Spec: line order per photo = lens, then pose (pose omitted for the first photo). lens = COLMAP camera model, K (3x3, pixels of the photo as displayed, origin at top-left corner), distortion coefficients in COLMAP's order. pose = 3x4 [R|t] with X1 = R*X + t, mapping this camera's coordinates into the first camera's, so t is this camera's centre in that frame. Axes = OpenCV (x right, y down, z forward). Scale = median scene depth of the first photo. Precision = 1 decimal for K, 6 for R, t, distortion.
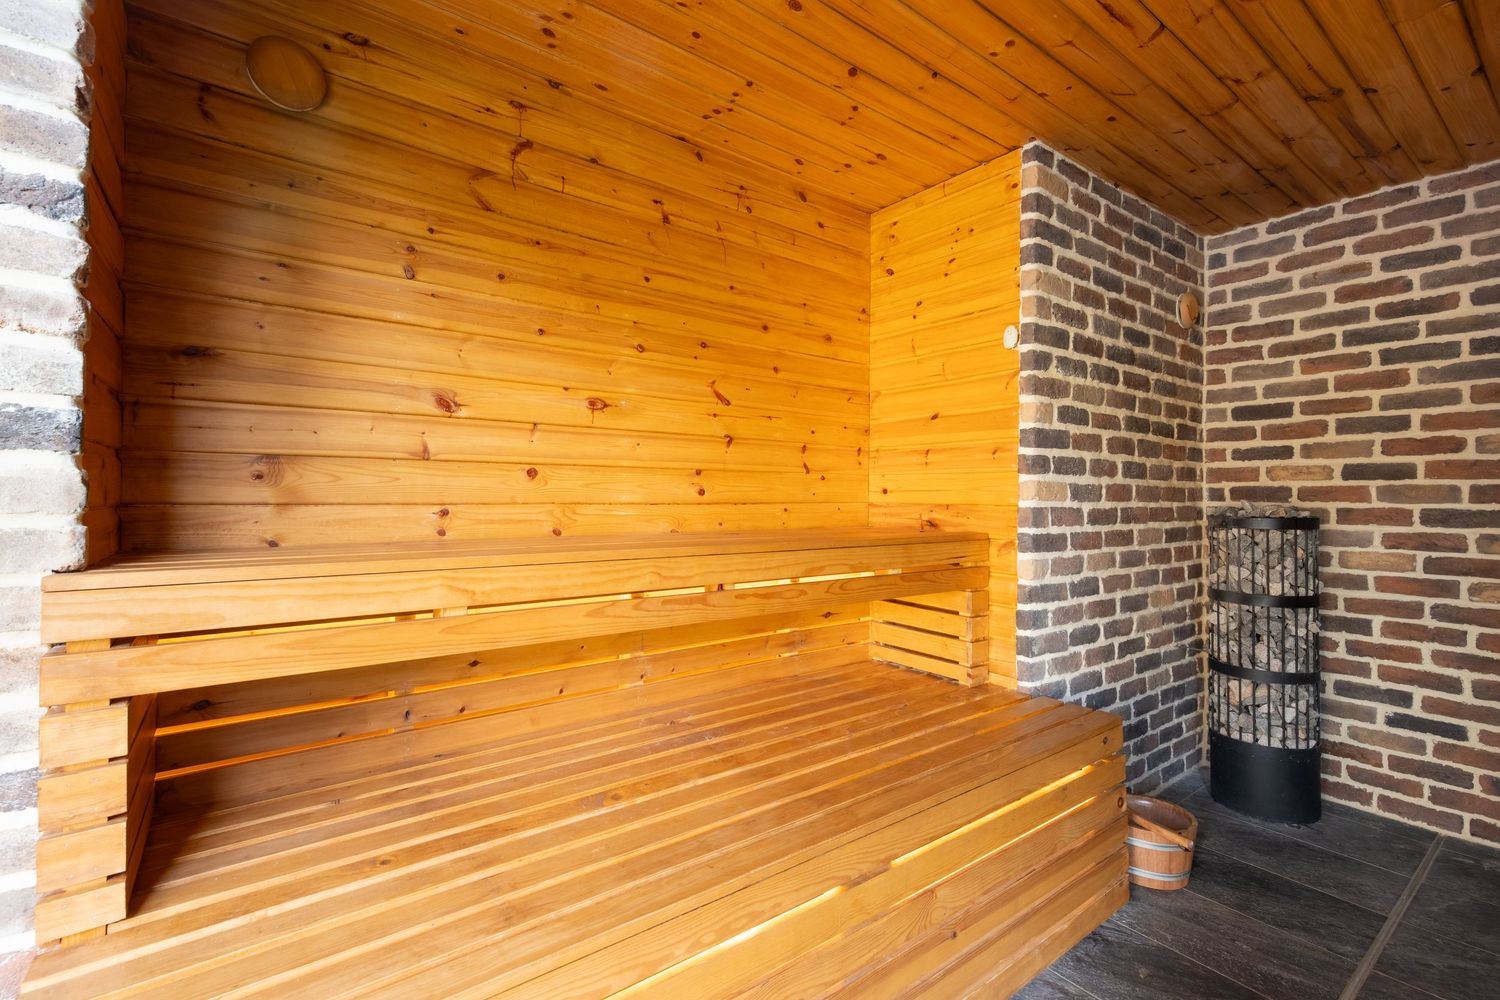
lens RADIAL K [[686.9, 0, 795.1], [0, 686.9, 488.2], [0, 0, 1]] dist [0.002854, 0.000821]
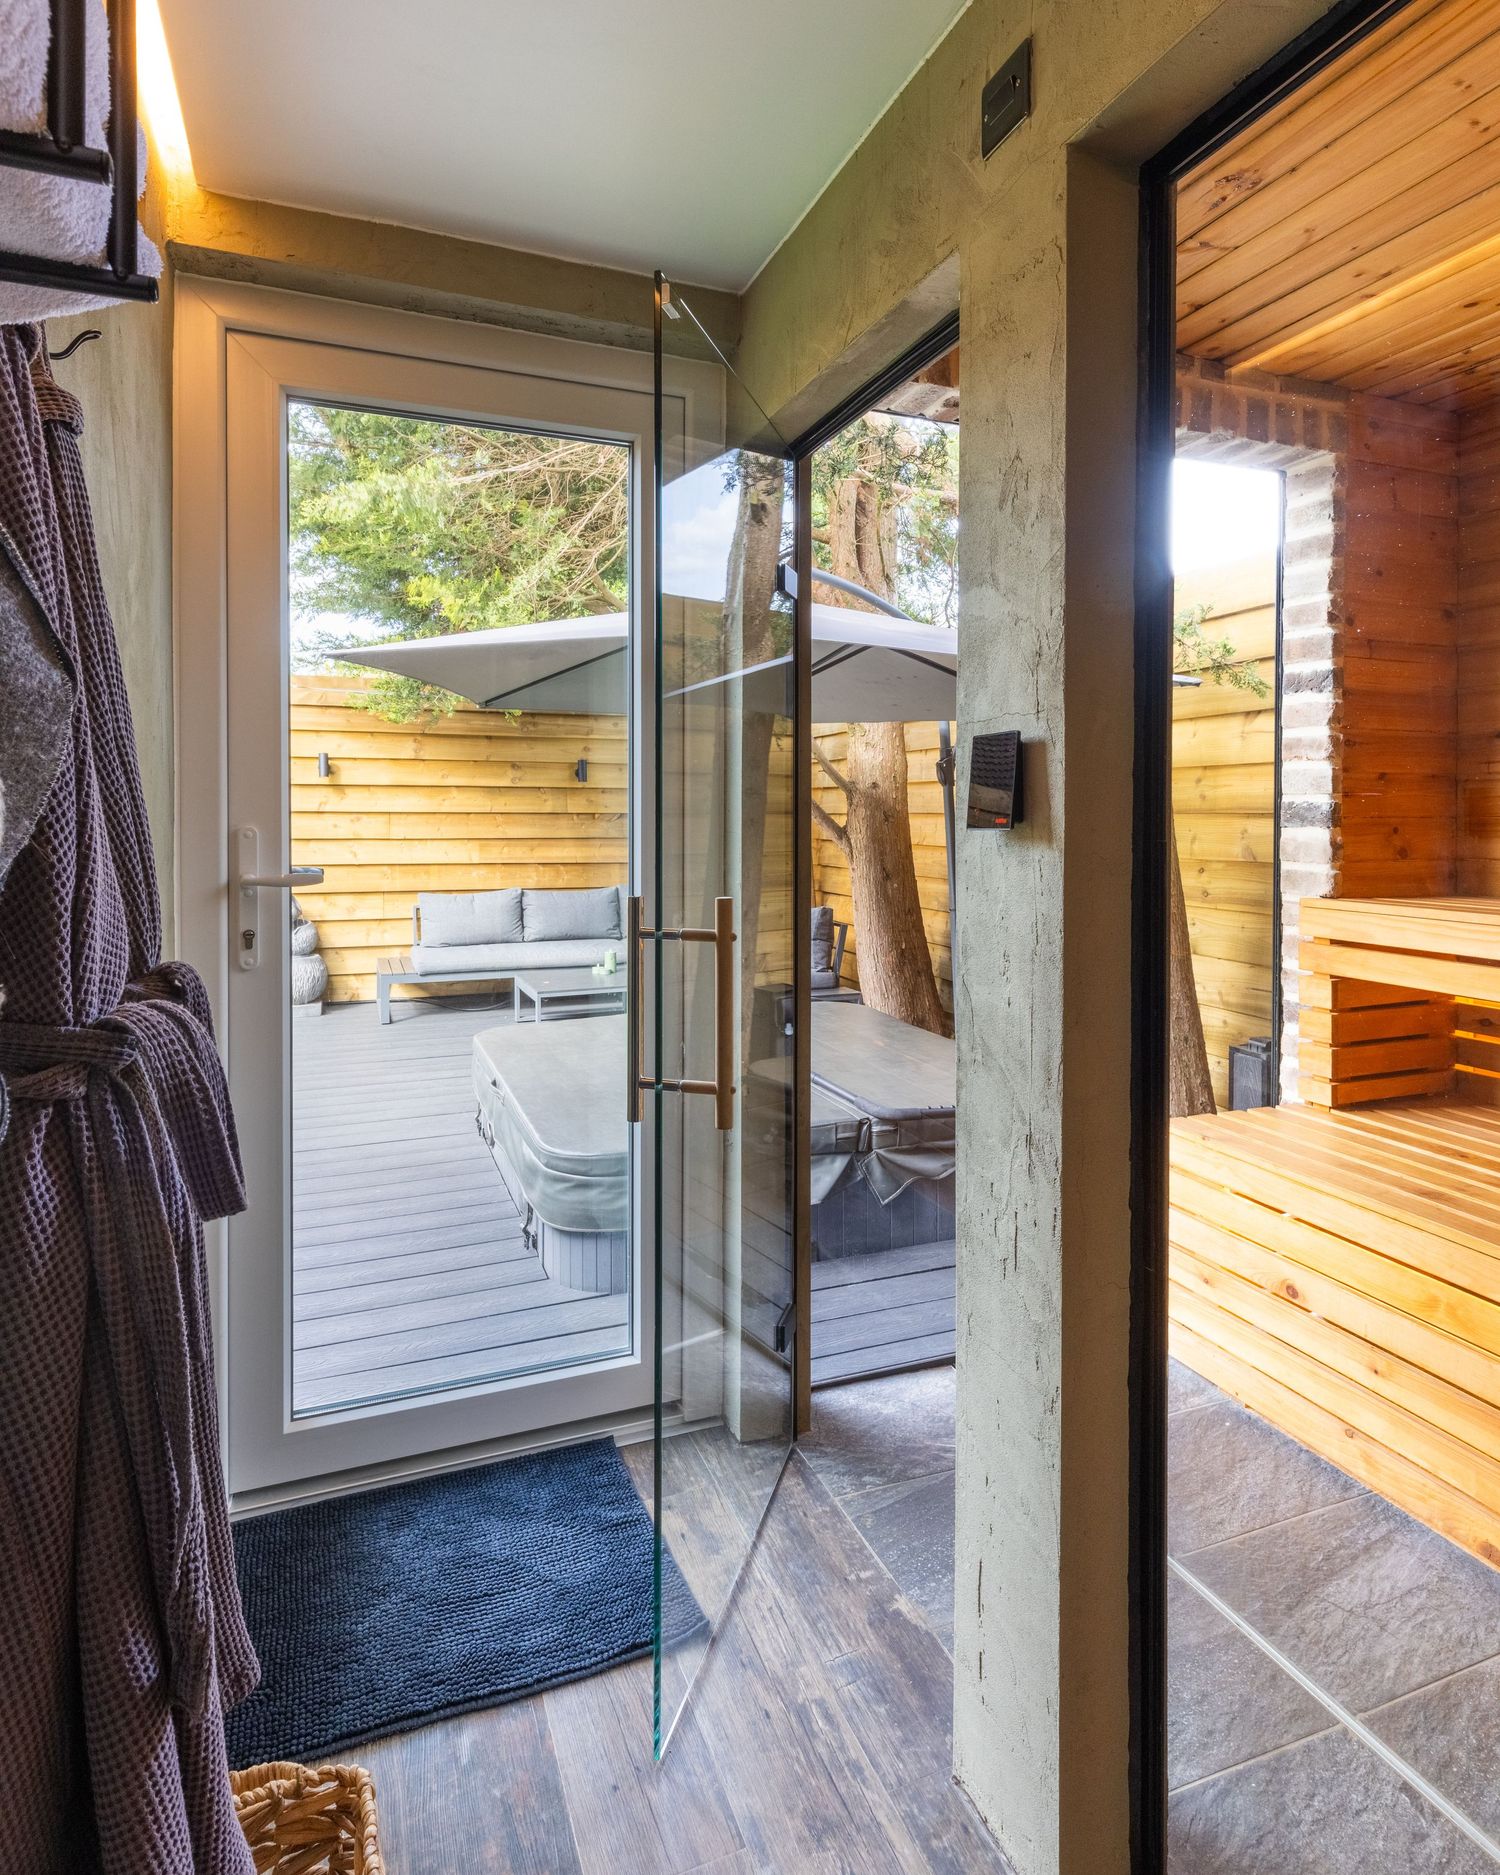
lens RADIAL K [[1012.8, 0, 747.9], [0, 1012.8, 827.7], [0, 0, 1]] dist [0.001767, 0.001314]
pose [[-0.292484, 0.002667, -0.956267, 1.768194], [0.005767, 0.999983, 0.001025, -0.062852], [0.956253, -0.005215, -0.292495, 0.369112]]
